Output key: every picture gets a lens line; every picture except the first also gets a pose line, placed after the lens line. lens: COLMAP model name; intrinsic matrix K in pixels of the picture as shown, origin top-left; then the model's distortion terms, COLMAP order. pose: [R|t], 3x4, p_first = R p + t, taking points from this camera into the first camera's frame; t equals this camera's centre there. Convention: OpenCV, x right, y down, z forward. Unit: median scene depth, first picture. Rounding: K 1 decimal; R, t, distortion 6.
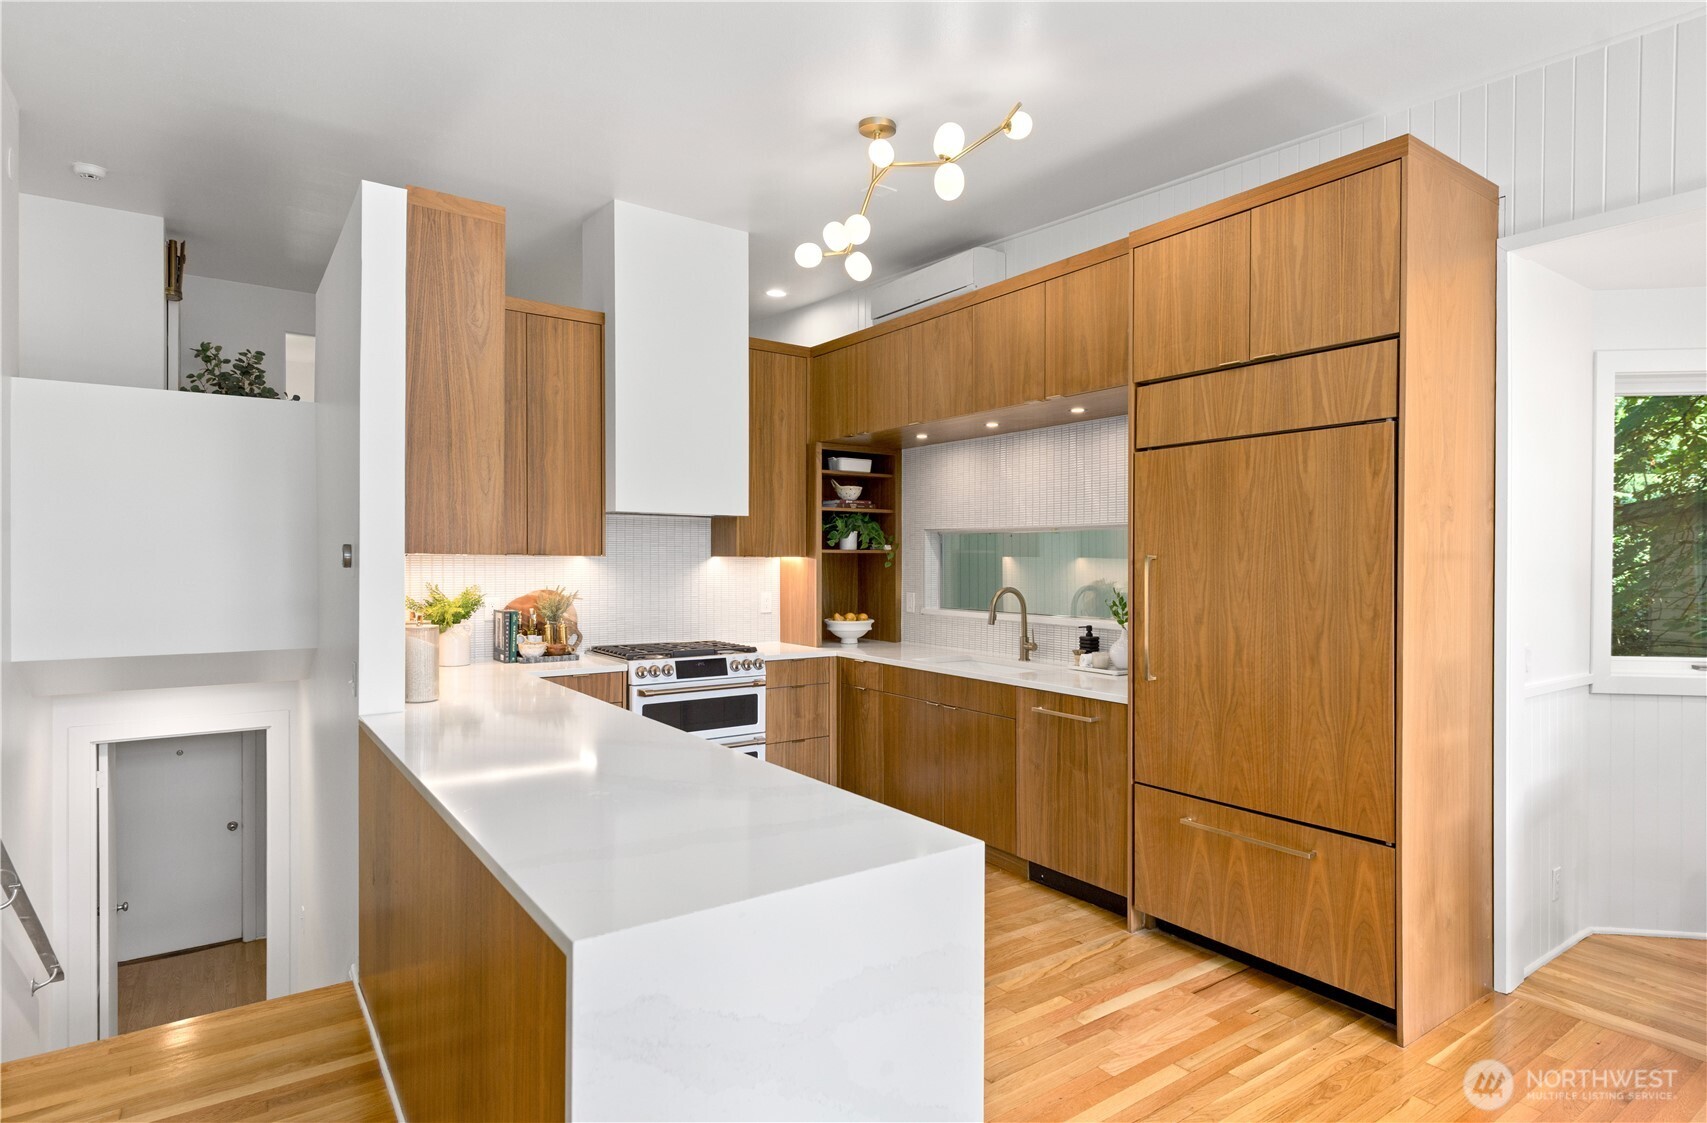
lens RADIAL K [[897.7, 0, 853.5], [0, 897.7, 561.5], [0, 0, 1]] dist [0.003253, -0.000166]
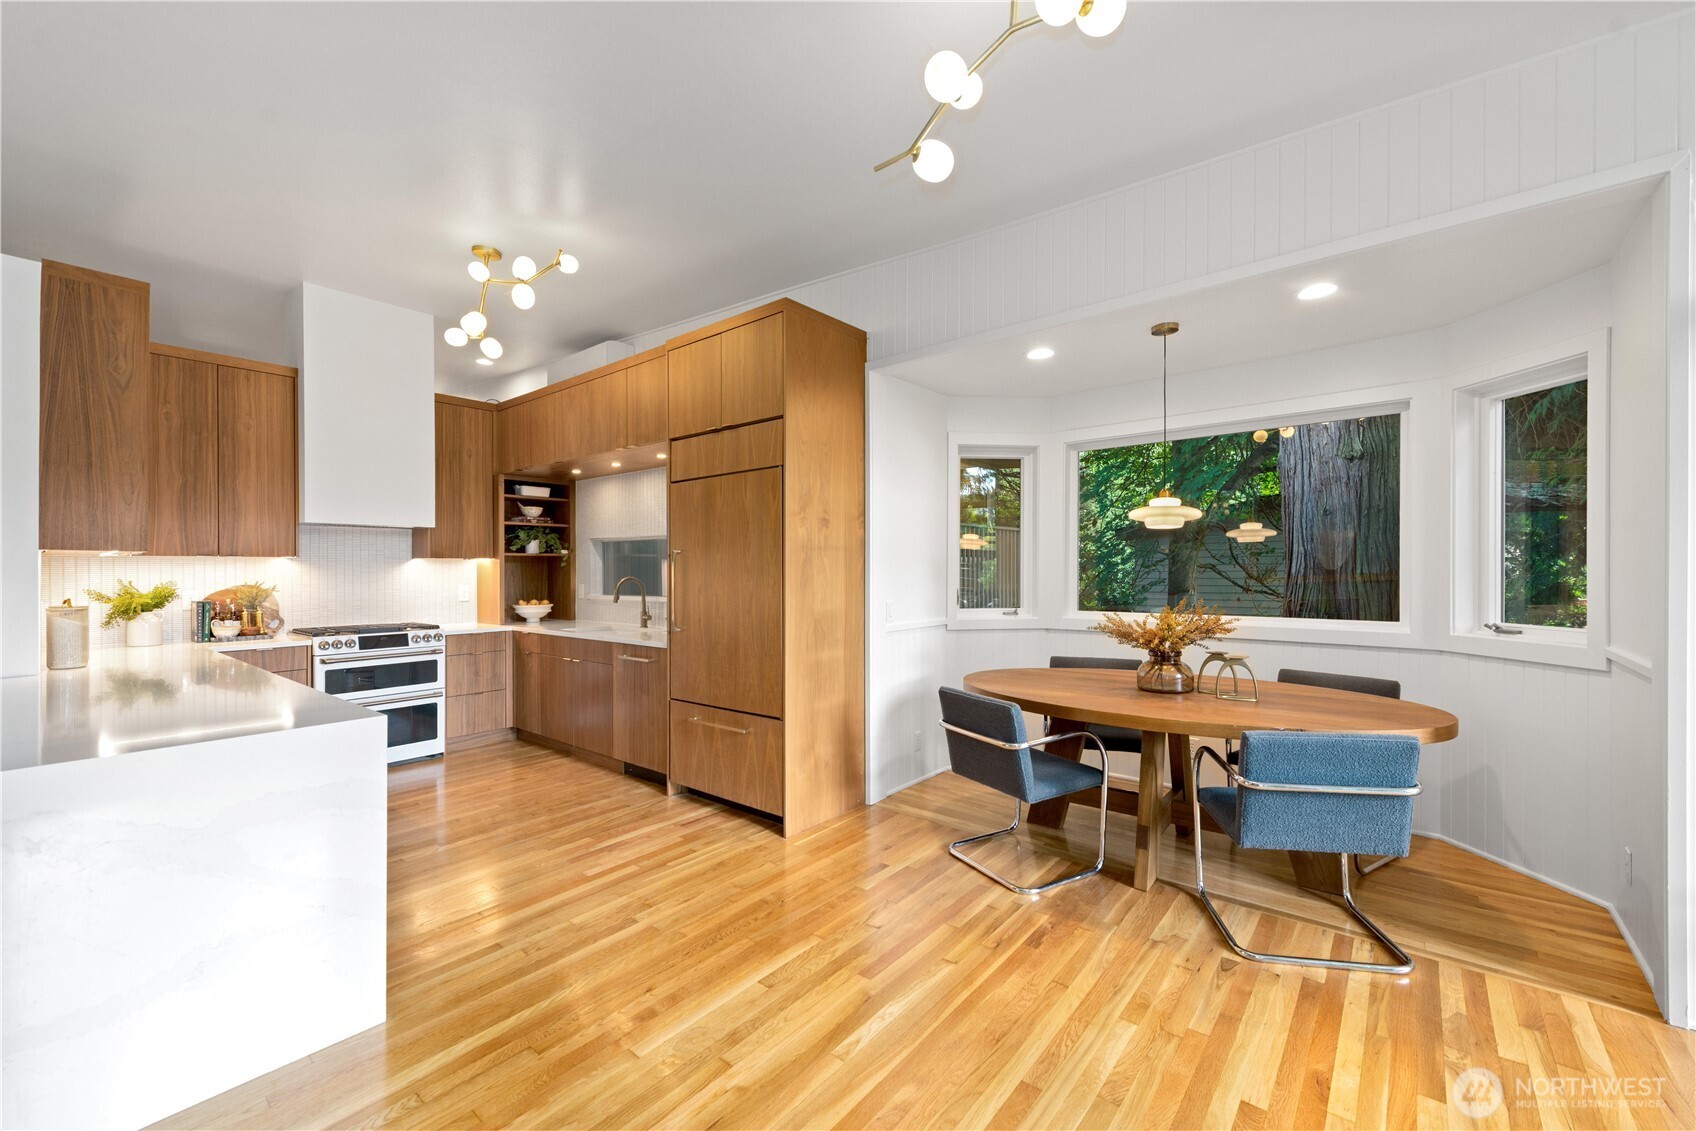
lens RADIAL K [[677.9, 0, 857.5], [0, 677.9, 565.2], [0, 0, 1]] dist [0.000150, -0.000687]
pose [[0.962266, -0.009410, 0.271949, 0.222943], [0.012227, 0.999888, -0.008663, 0.022976], [-0.271837, 0.011661, 0.962273, -0.146268]]
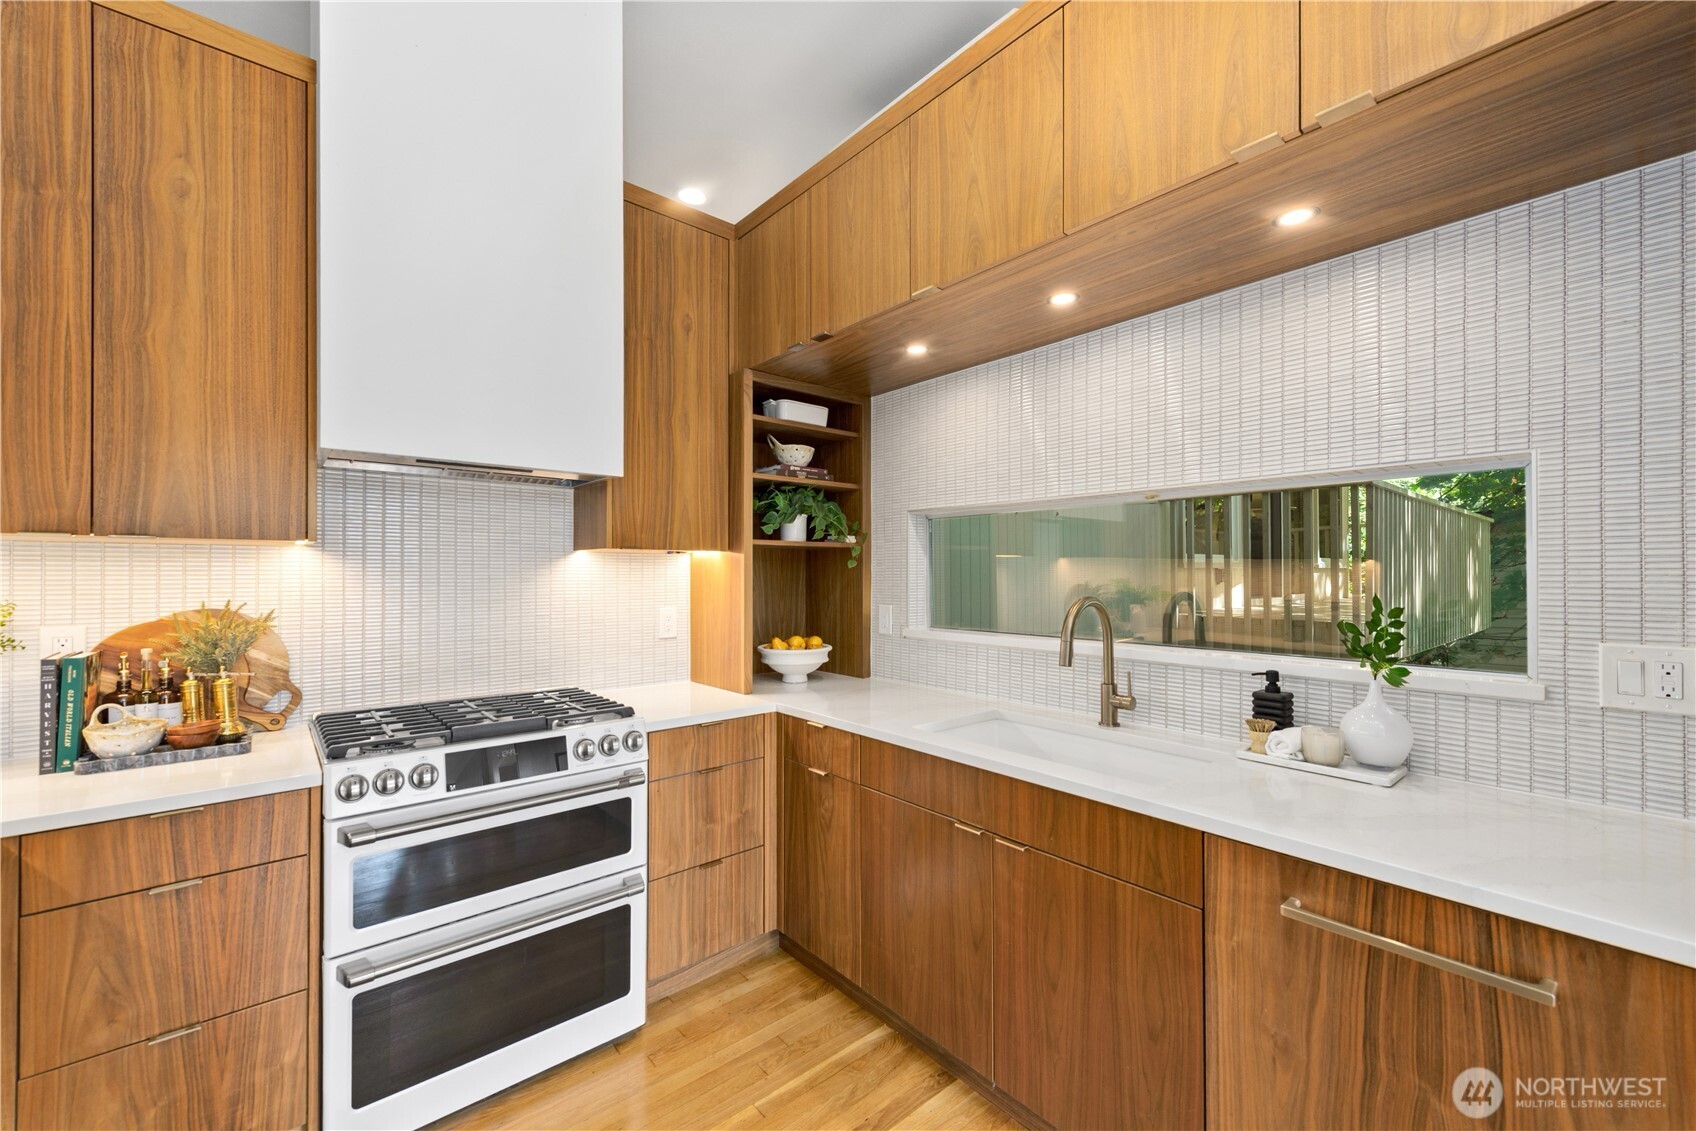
lens RADIAL K [[670.8, 0, 845.4], [0, 670.8, 568.9], [0, 0, 1]] dist [0.000727, -0.000048]
pose [[0.996230, -0.002763, 0.086705, -0.012482], [0.003545, 0.999954, -0.008869, 0.013613], [-0.086676, 0.009143, 0.996195, 0.584115]]
